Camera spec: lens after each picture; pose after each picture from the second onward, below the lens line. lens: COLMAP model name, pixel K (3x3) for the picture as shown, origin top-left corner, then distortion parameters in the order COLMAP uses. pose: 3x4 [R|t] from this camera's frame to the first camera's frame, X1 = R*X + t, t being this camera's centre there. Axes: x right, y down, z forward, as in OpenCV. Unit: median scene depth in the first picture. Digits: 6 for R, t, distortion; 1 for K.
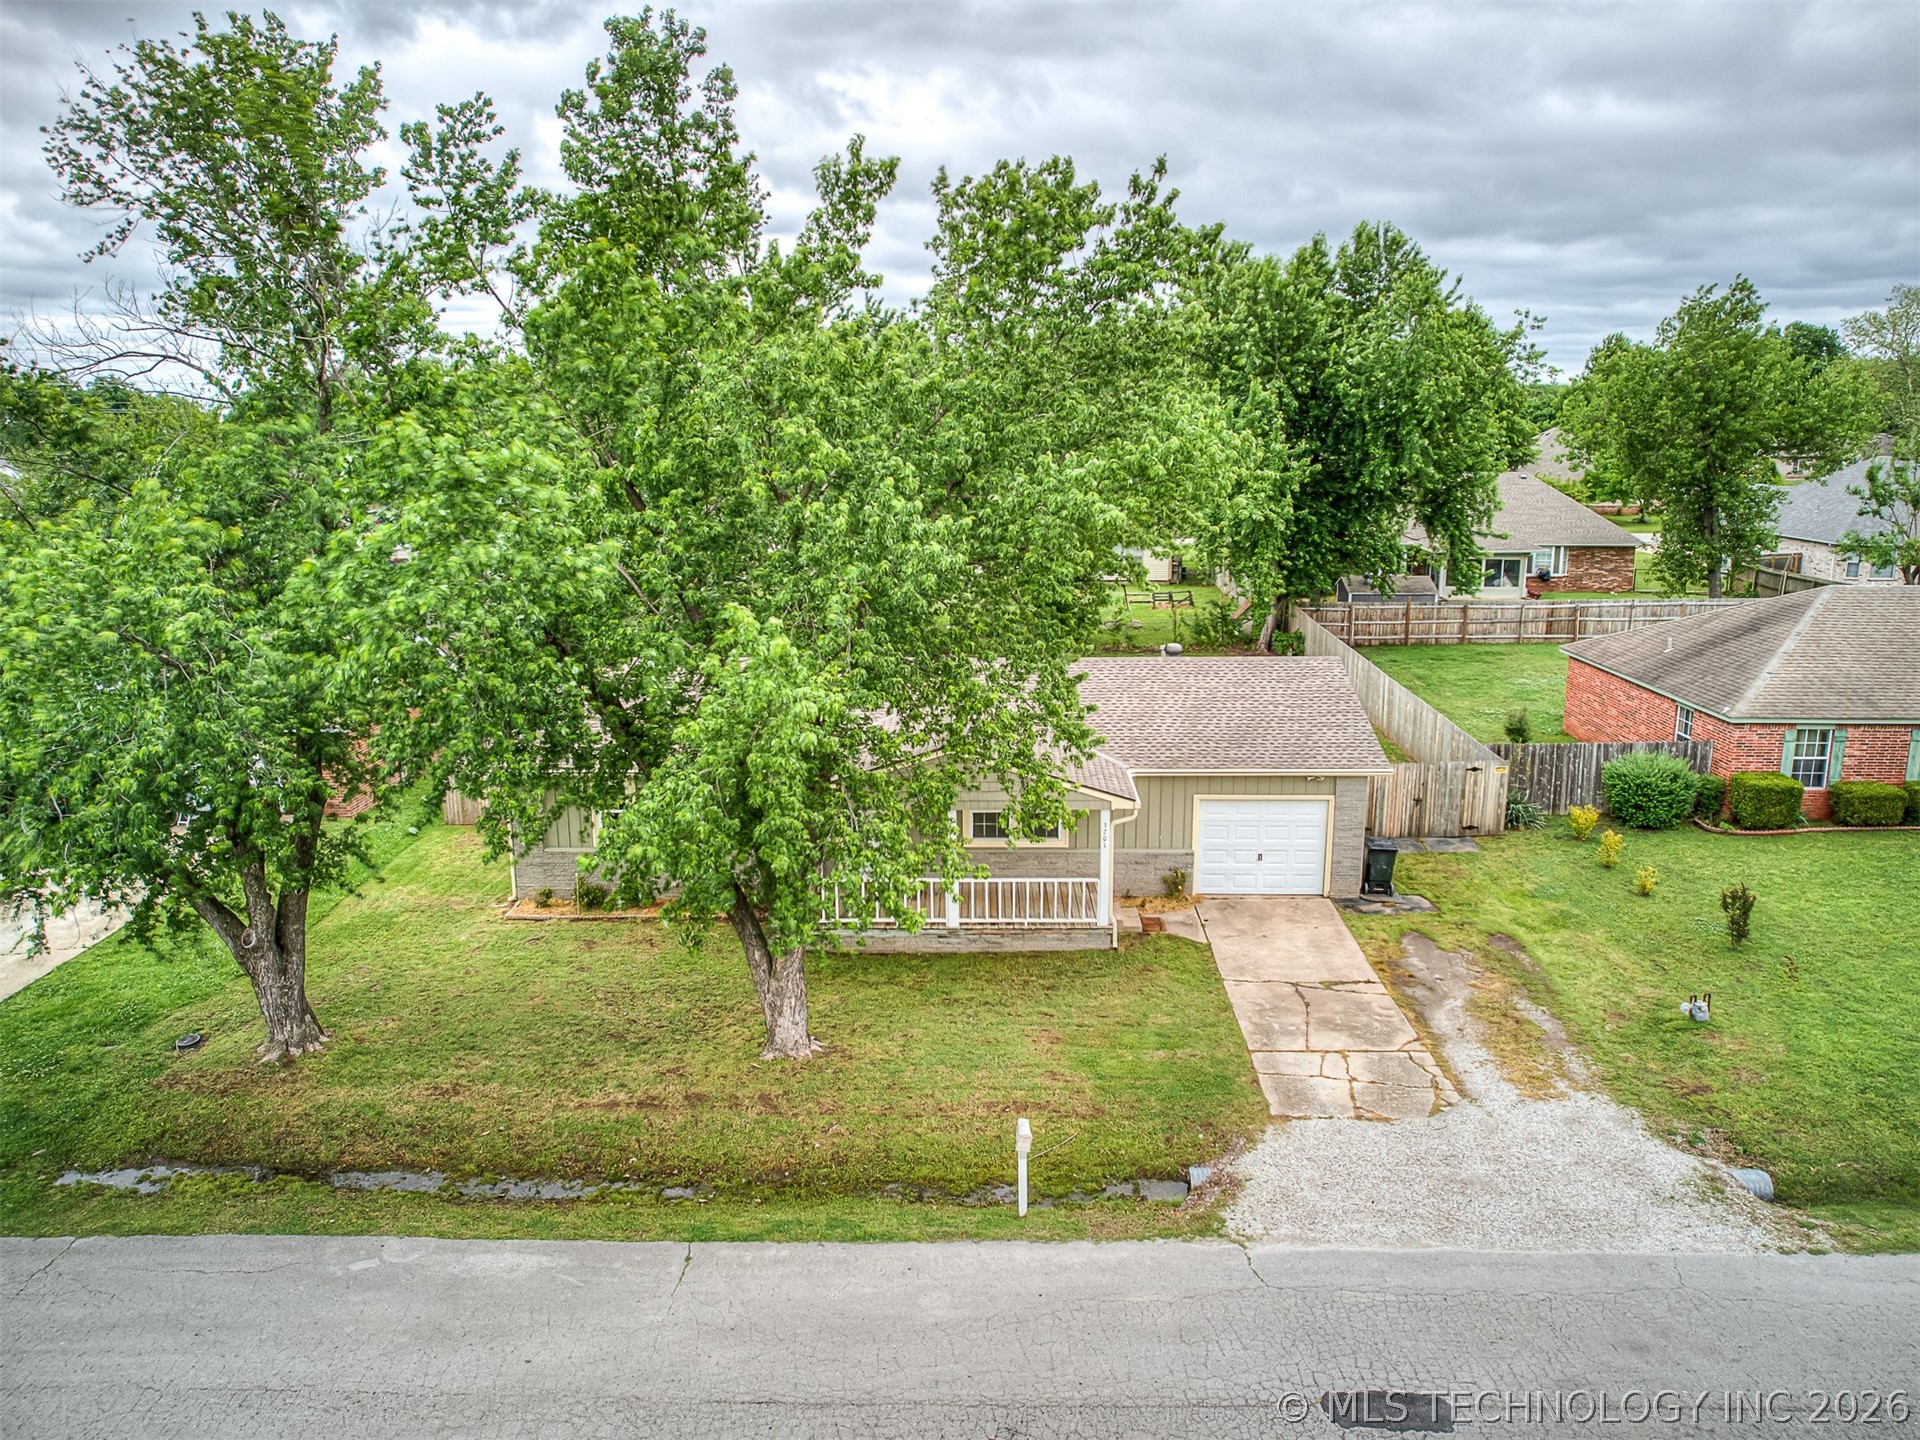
lens RADIAL K [[1380.2, 0, 957.2], [0, 1380.2, 712.9], [0, 0, 1]] dist [-0.073675, 0.060182]
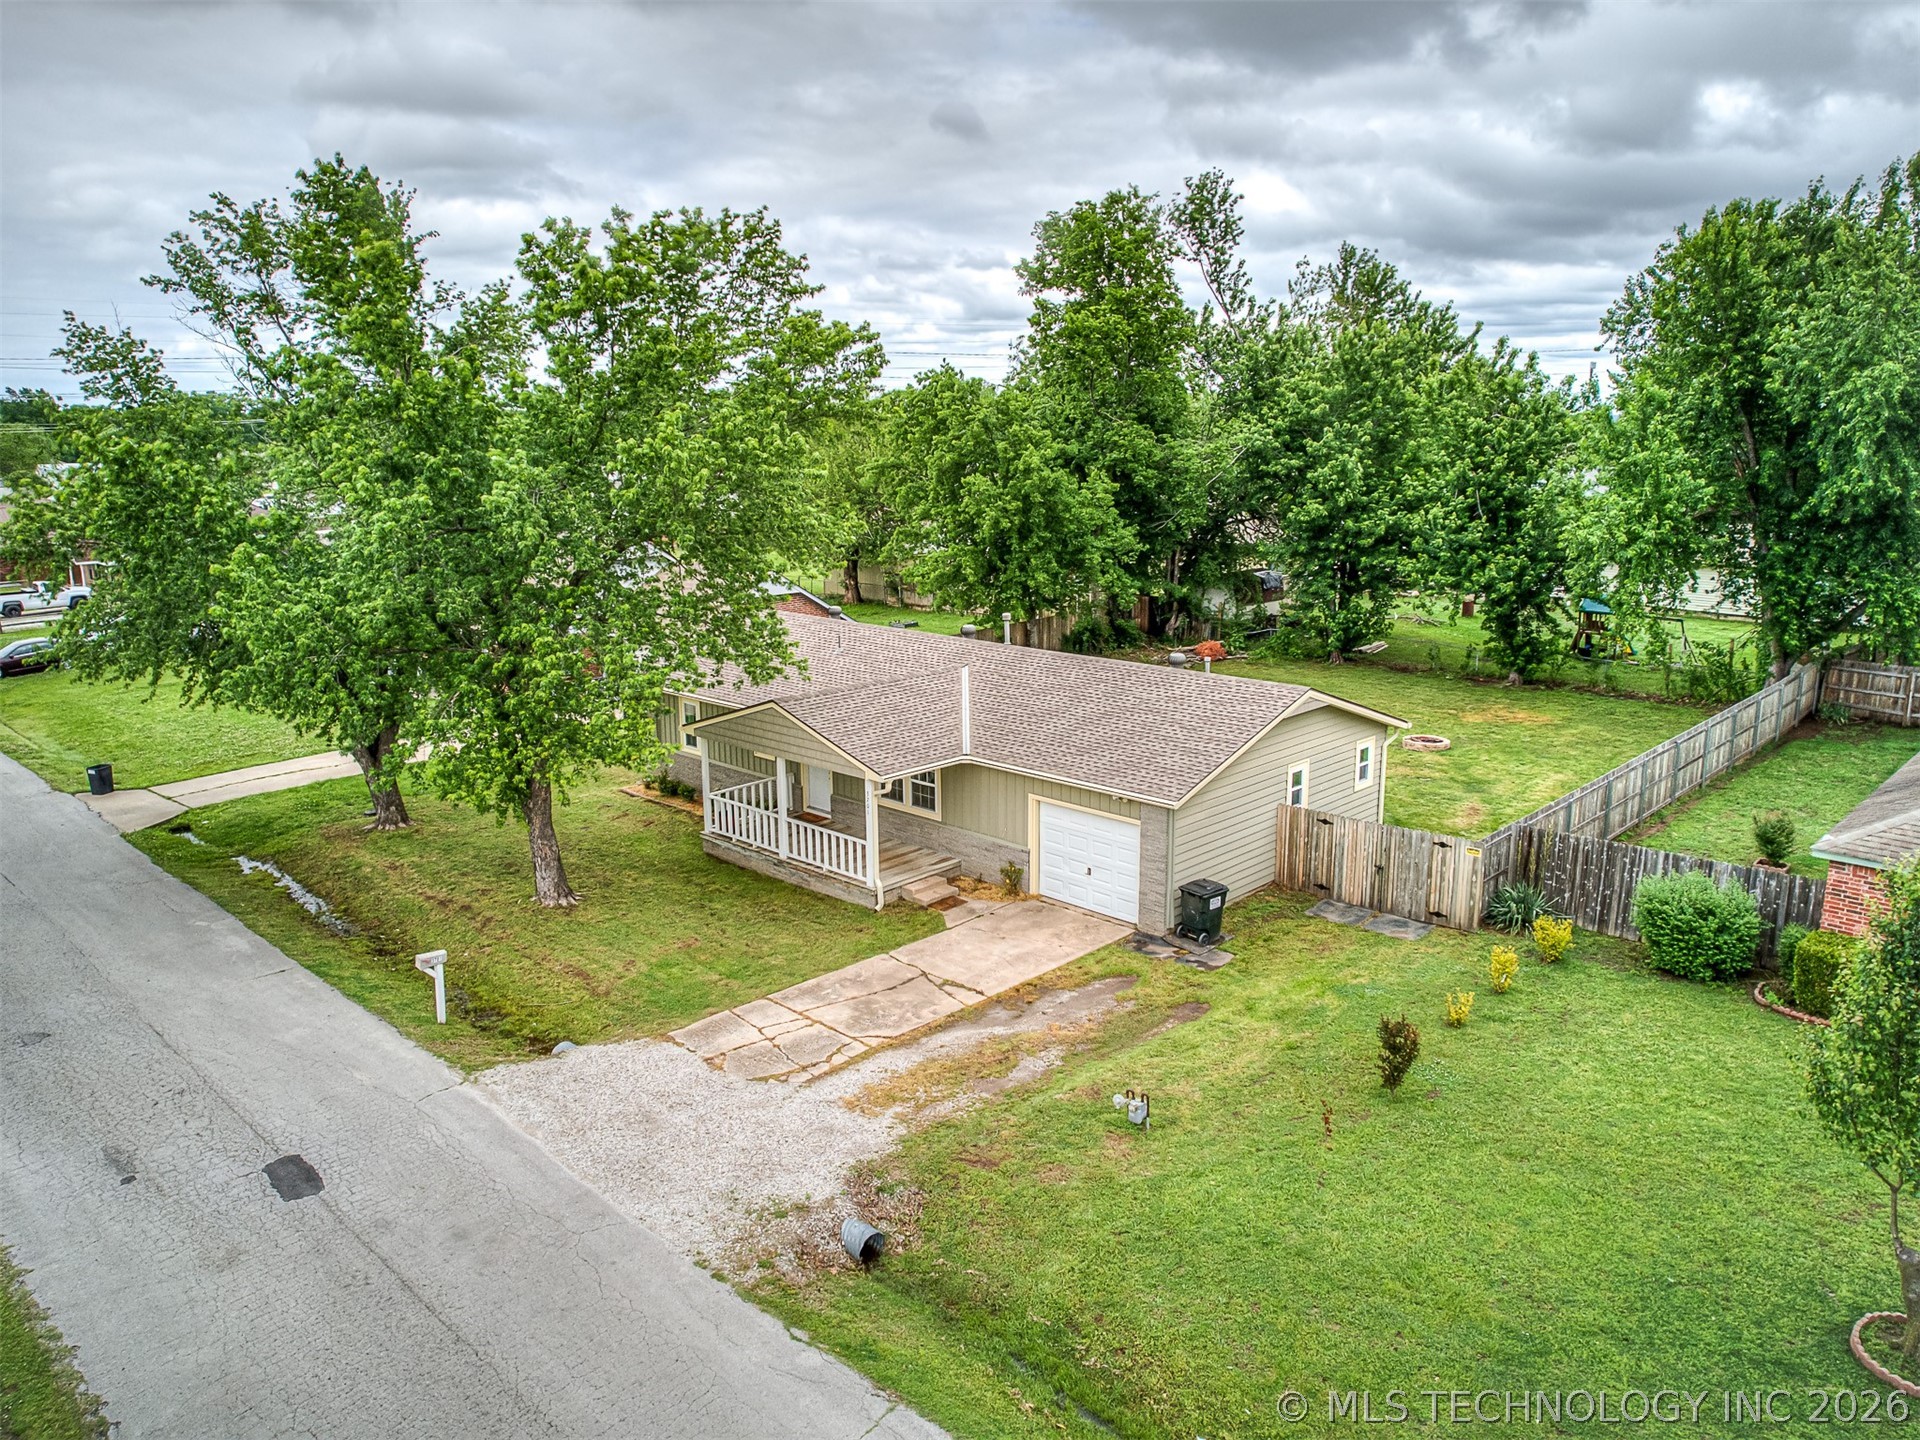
lens RADIAL K [[1380.2, 0, 957.2], [0, 1380.2, 712.9], [0, 0, 1]] dist [-0.073675, 0.060182]
pose [[0.731423, 0.143202, -0.666719, 1.006403], [-0.141545, 0.988290, 0.056989, -0.061526], [0.667072, 0.052688, 0.743128, 0.267073]]
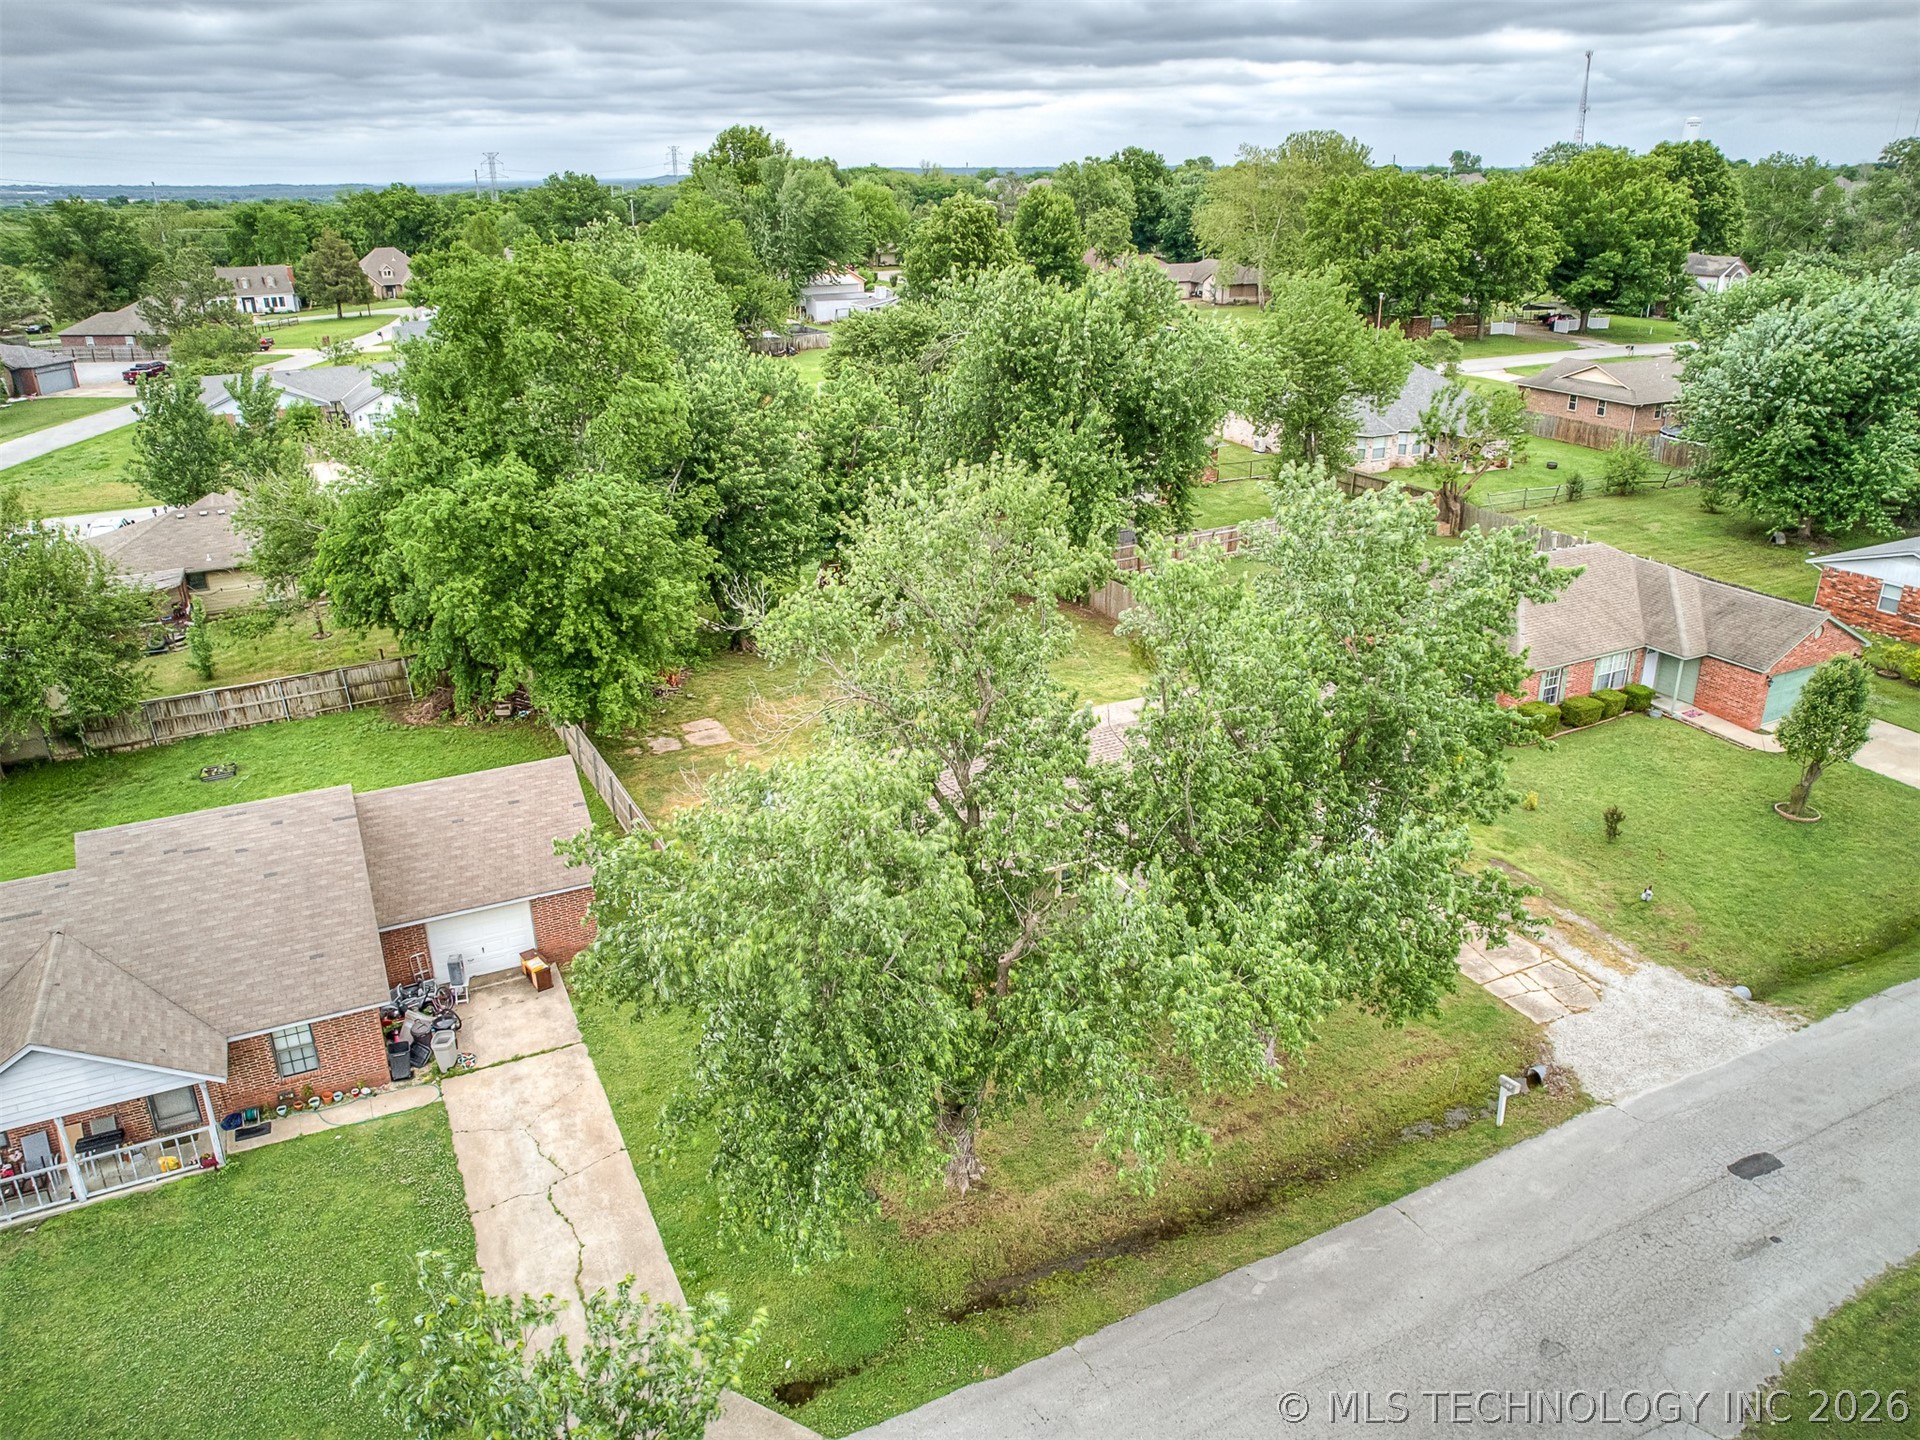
lens RADIAL K [[1379.0, 0, 960.0], [0, 1379.0, 720.0], [0, 0, 1]] dist [-0.075516, 0.062520]
pose [[0.879538, -0.184491, 0.438607, -1.001799], [0.109249, 0.975447, 0.191226, -0.451299], [-0.463117, -0.120273, 0.878098, -0.131598]]
